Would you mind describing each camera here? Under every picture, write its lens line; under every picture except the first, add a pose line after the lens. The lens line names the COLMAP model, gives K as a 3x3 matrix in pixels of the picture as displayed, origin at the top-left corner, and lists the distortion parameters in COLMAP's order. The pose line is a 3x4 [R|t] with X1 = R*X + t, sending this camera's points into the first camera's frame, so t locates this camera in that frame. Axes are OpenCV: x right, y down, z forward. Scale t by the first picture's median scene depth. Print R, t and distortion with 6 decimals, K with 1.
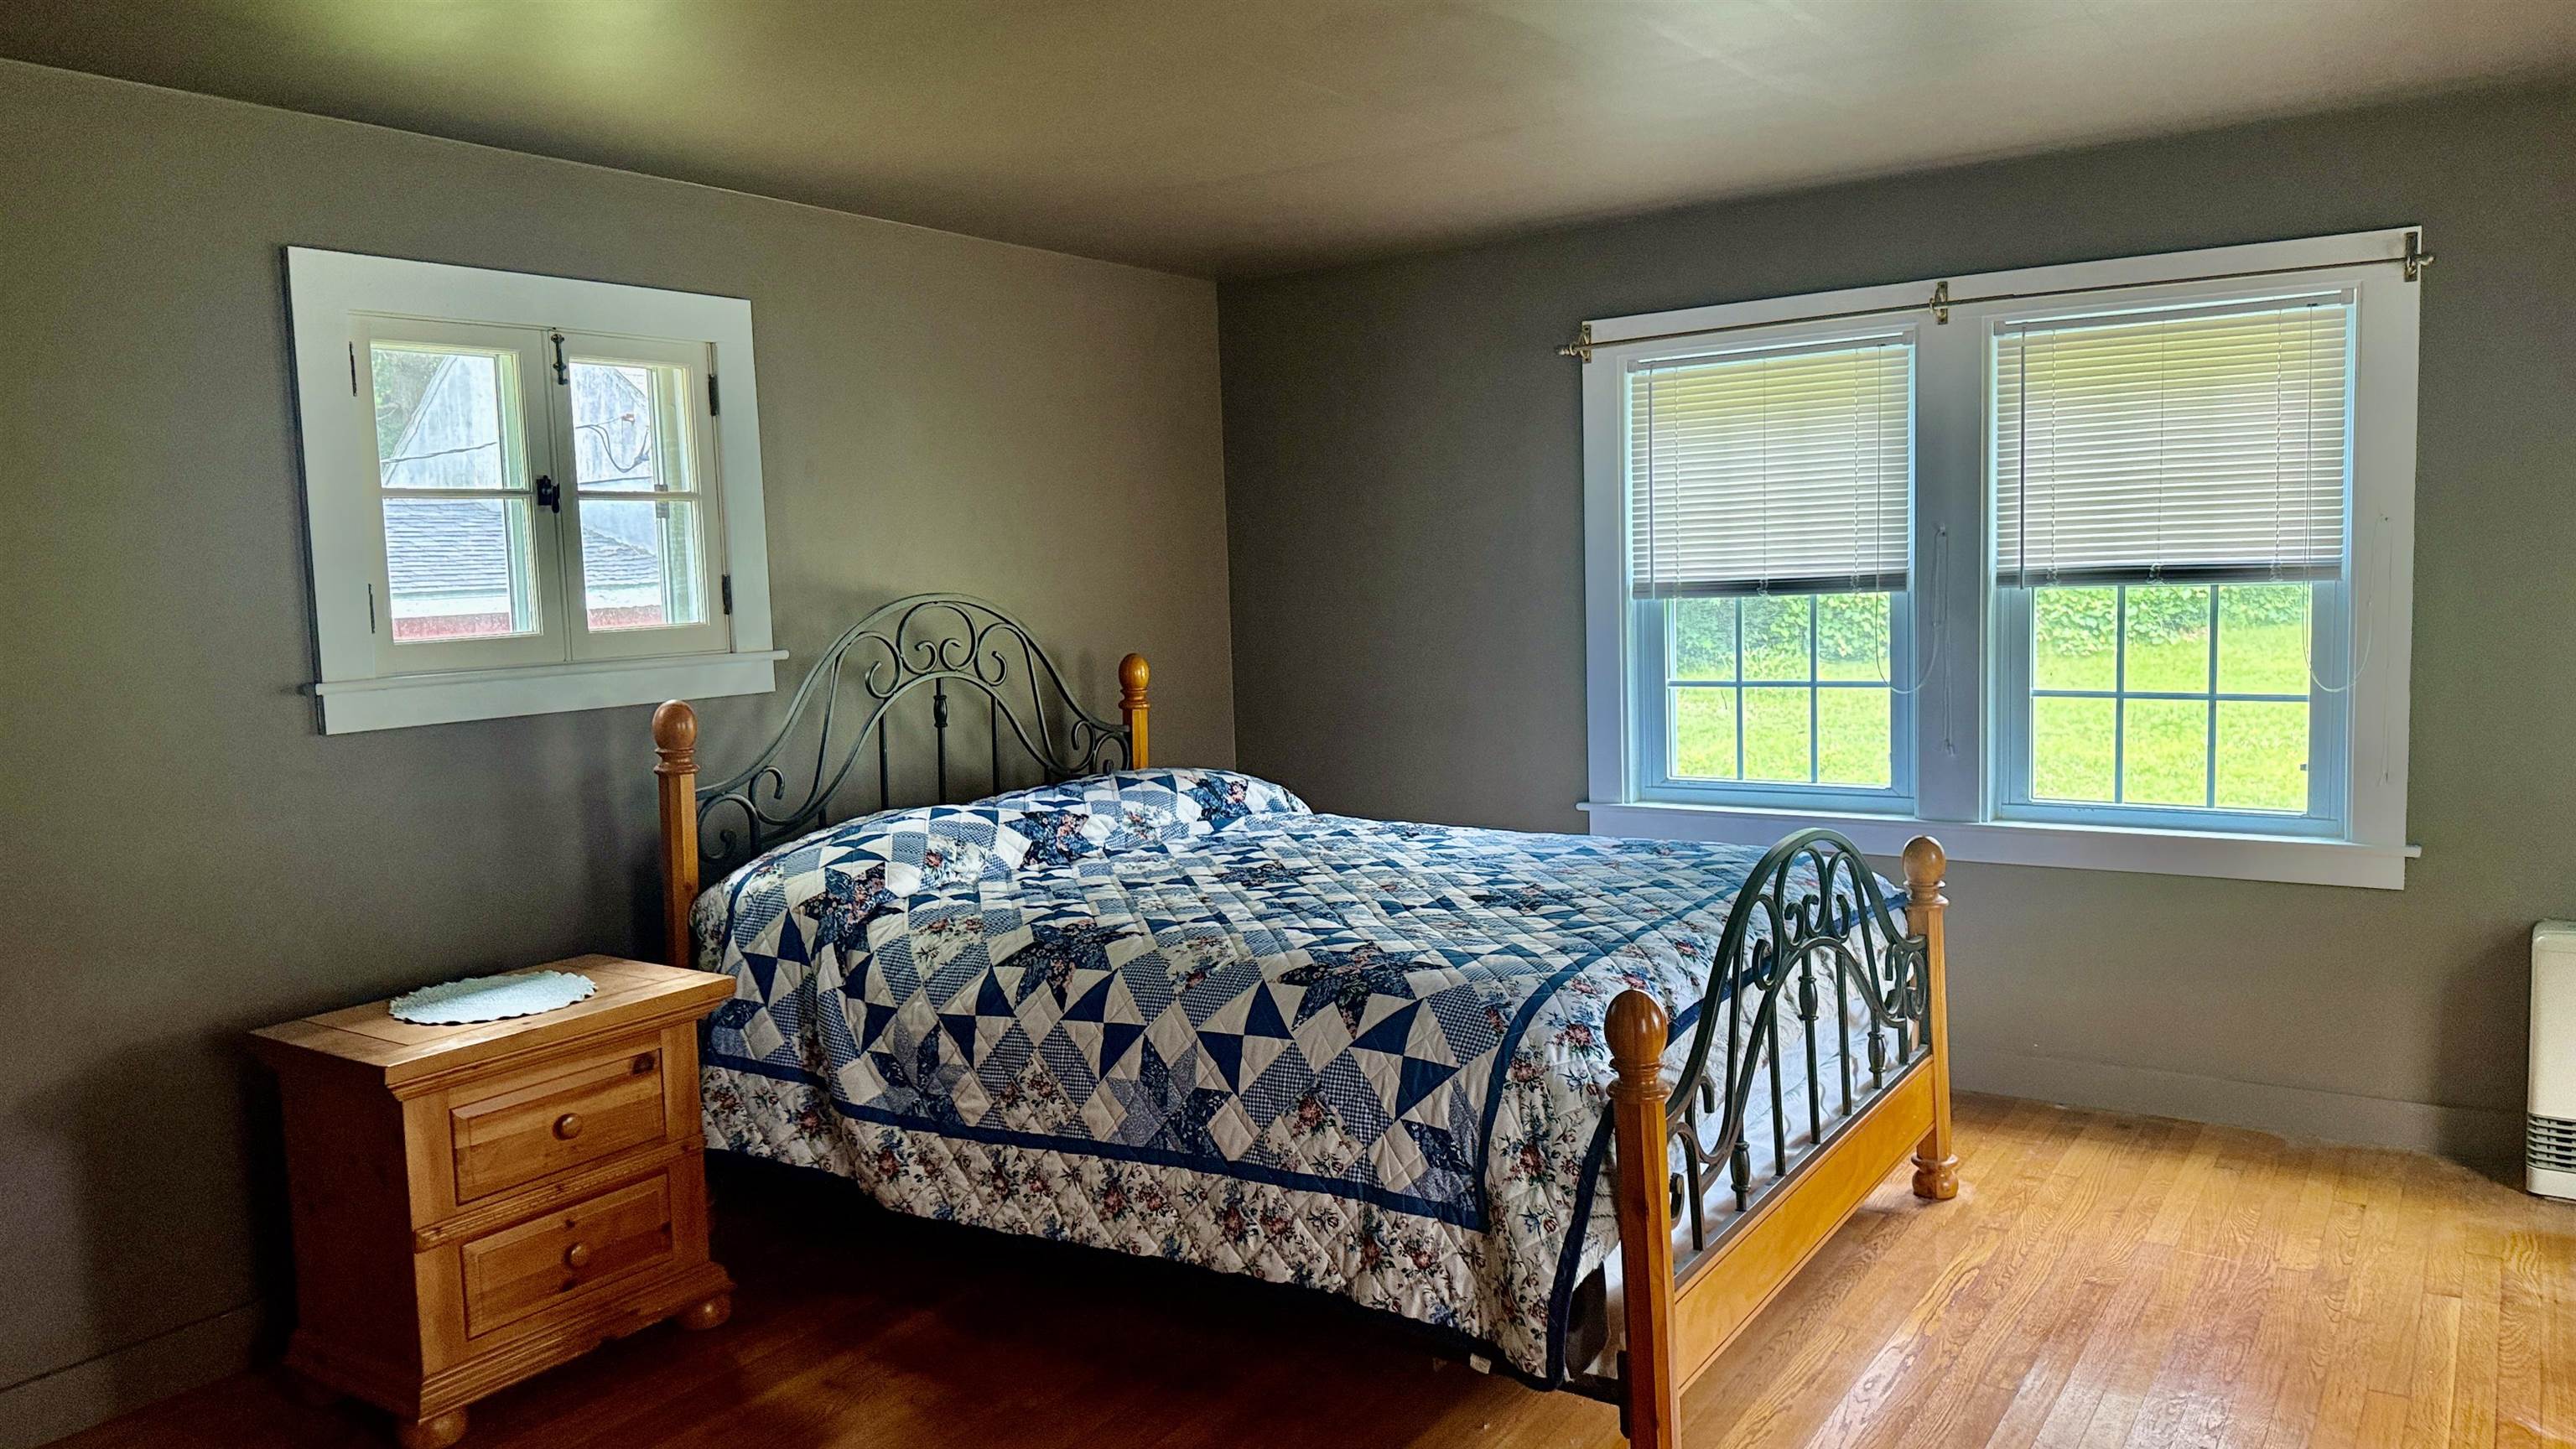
lens RADIAL K [[1722.9, 0, 1288.0], [0, 1722.9, 724.5], [0, 0, 1]] dist [0.103915, -0.195423]
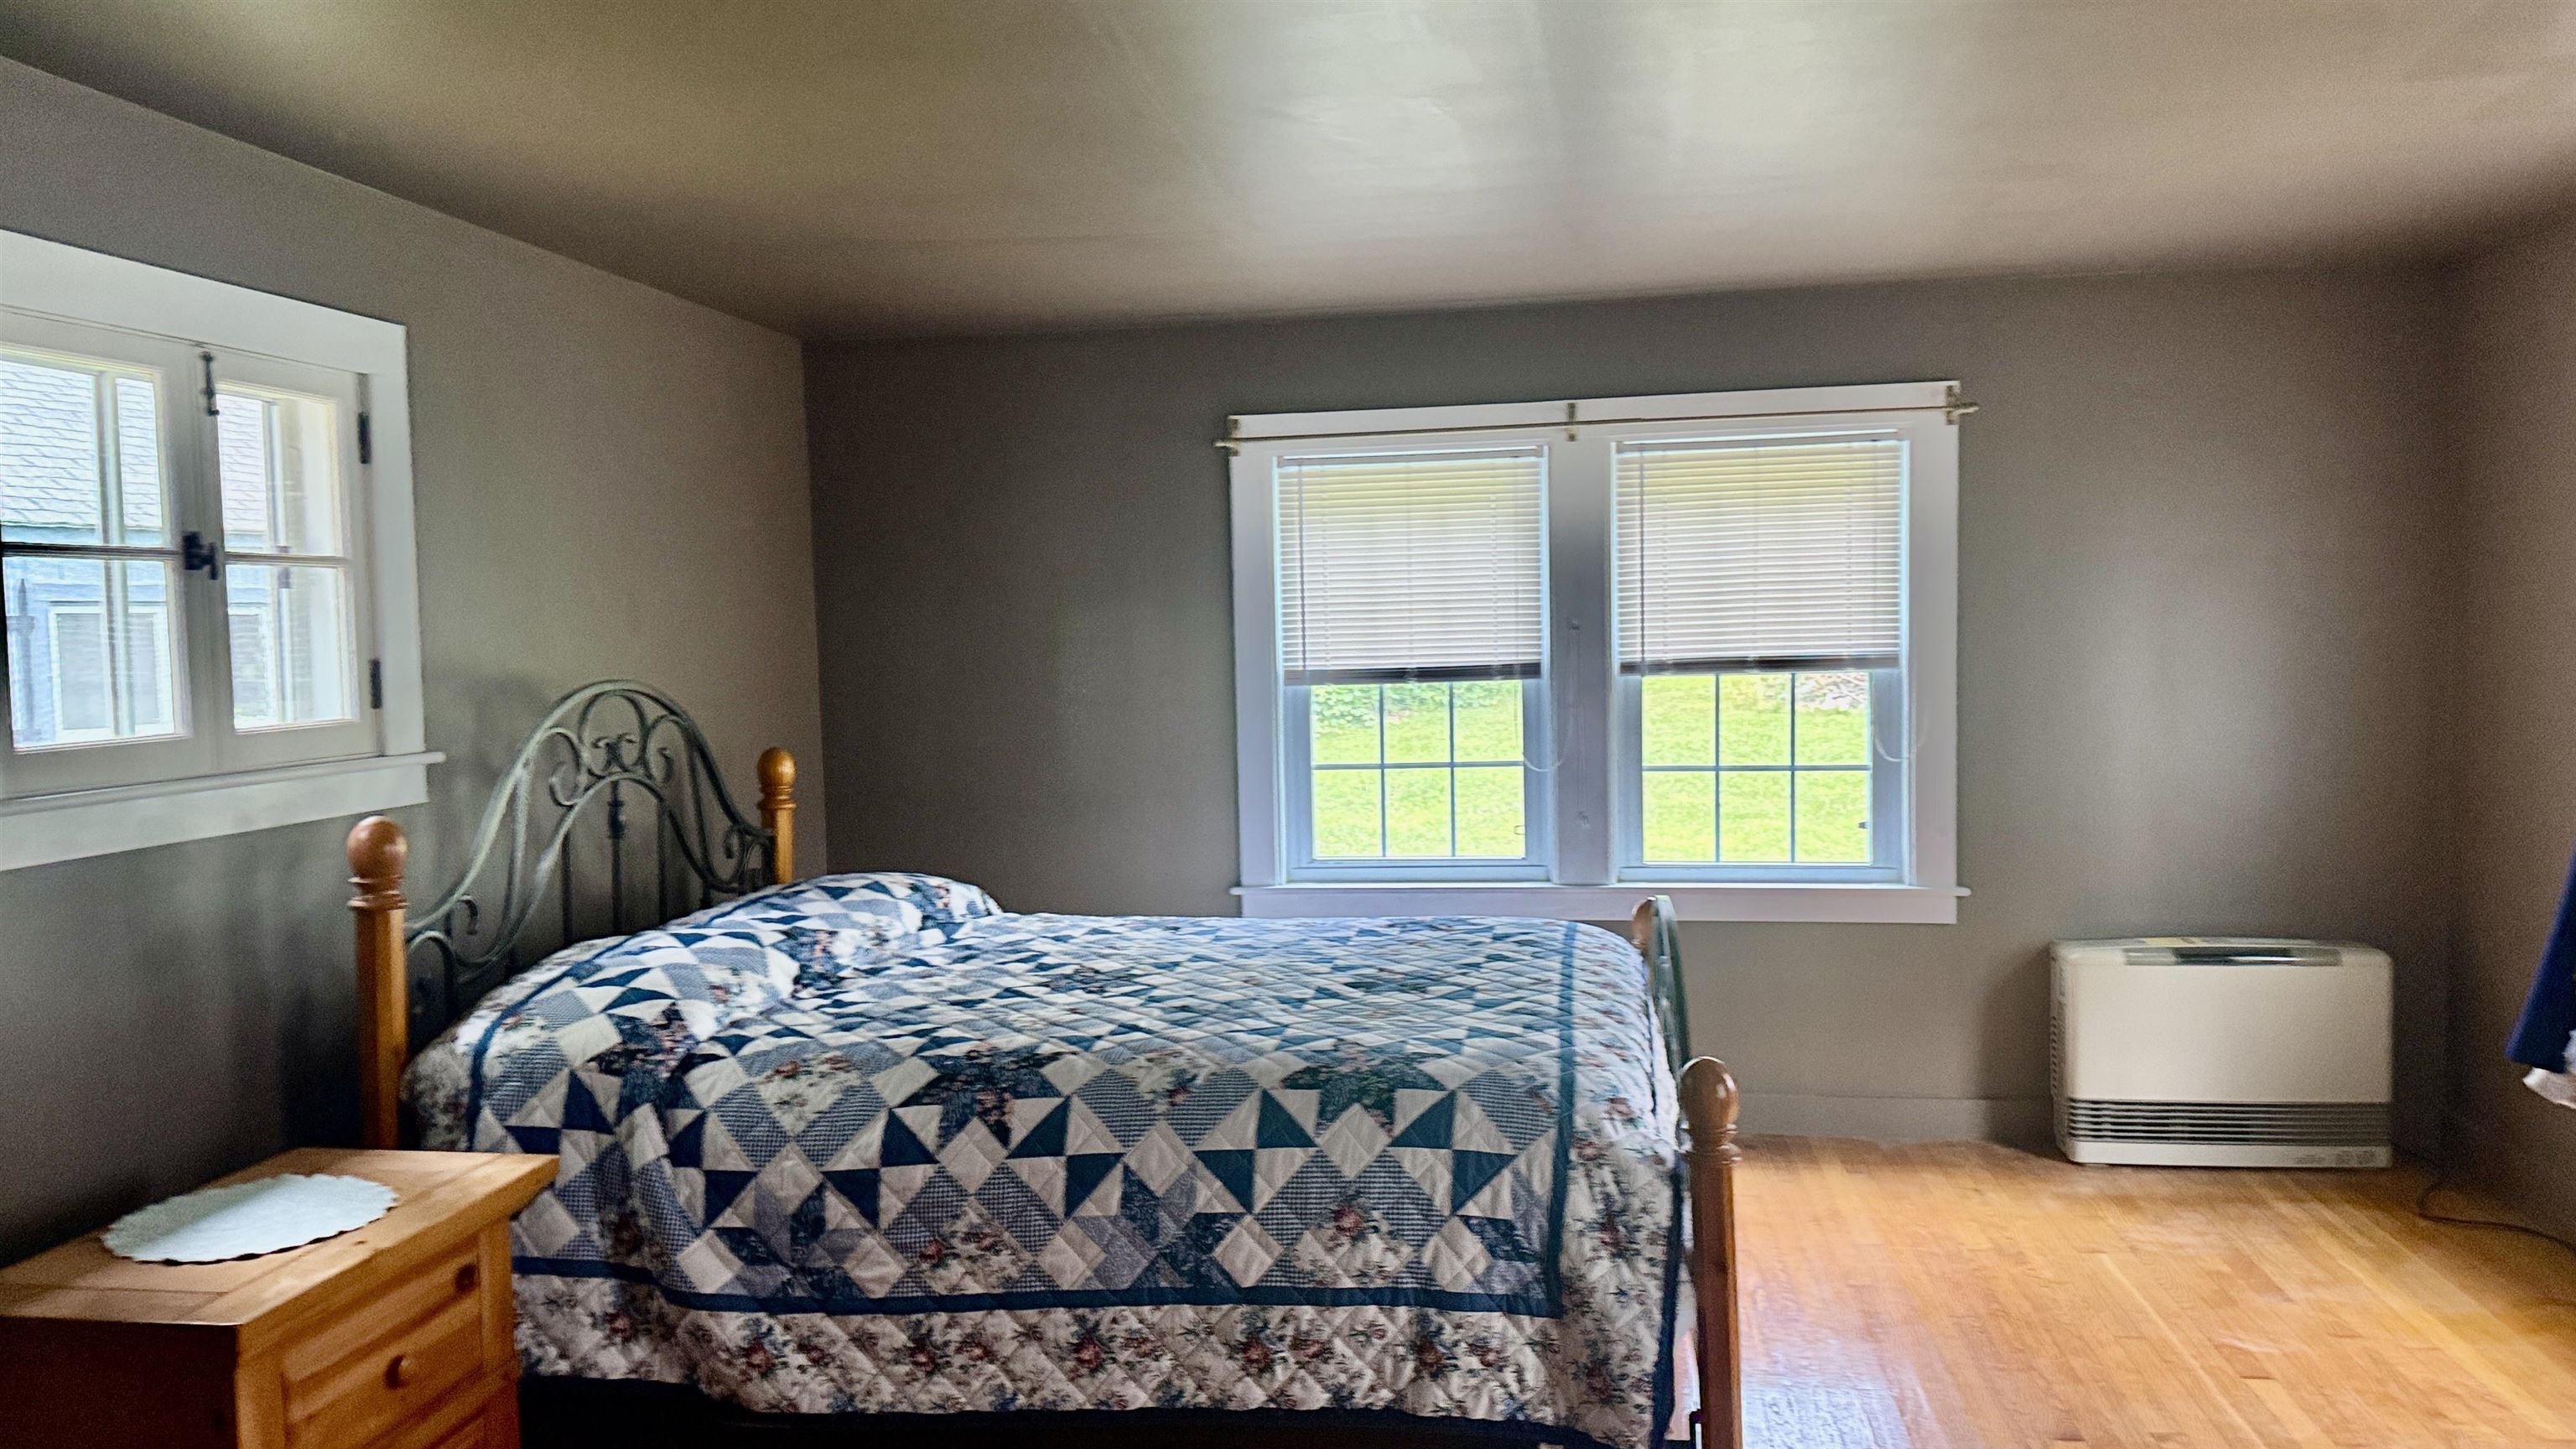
lens RADIAL K [[1722.9, 0, 1288.0], [0, 1722.9, 724.5], [0, 0, 1]] dist [0.103915, -0.195423]
pose [[0.903388, -0.012515, 0.428641, -0.361728], [0.034091, 0.998506, -0.042696, -0.008939], [-0.427467, 0.053184, 0.902465, 0.114526]]
